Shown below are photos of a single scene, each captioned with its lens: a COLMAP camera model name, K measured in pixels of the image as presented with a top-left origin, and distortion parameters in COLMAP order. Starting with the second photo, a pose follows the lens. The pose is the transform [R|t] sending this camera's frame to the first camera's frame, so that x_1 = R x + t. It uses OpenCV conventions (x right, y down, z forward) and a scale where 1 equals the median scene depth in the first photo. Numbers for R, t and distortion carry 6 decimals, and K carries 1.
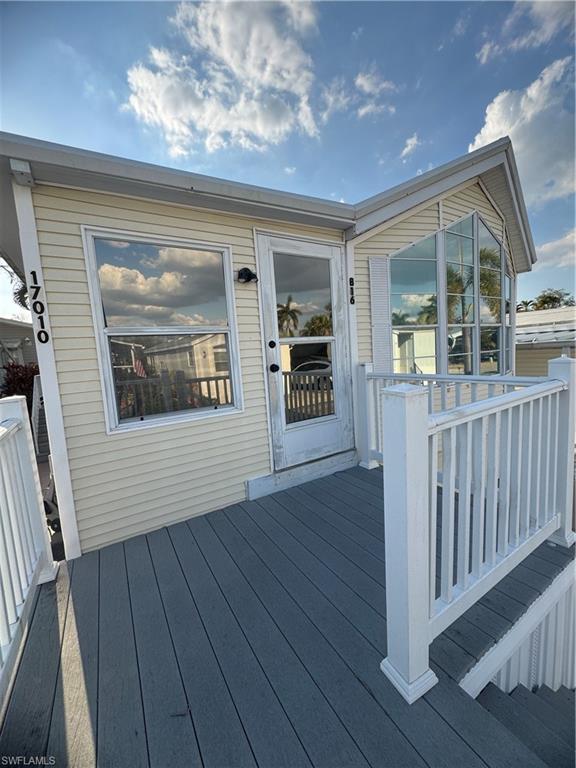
lens RADIAL K [[307.7, 0, 291.3], [0, 307.7, 387.2], [0, 0, 1]] dist [-0.001265, -0.000442]
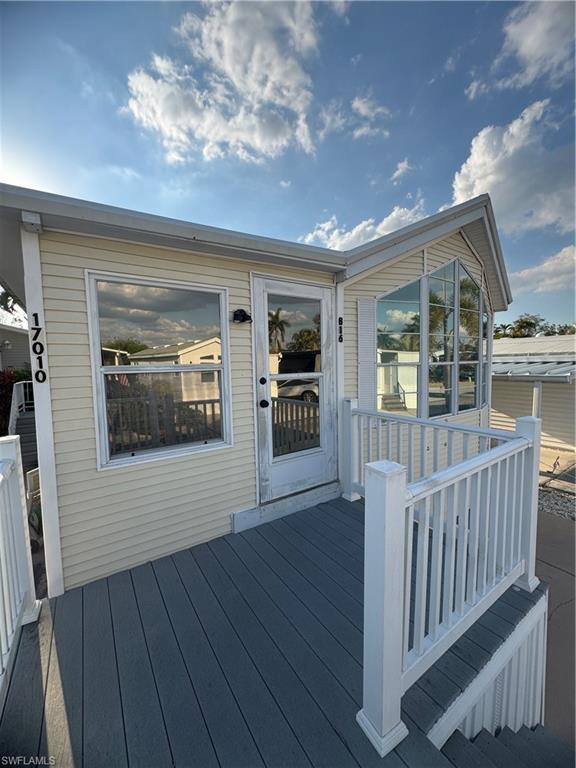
lens RADIAL K [[307.7, 0, 292.1], [0, 307.7, 384.0], [0, 0, 1]] dist [-0.001265, -0.000442]
pose [[0.997871, 0.043698, 0.048411, -0.013723], [-0.042202, 0.998612, -0.031500, -0.091047], [-0.049720, 0.029390, 0.998331, -0.039389]]
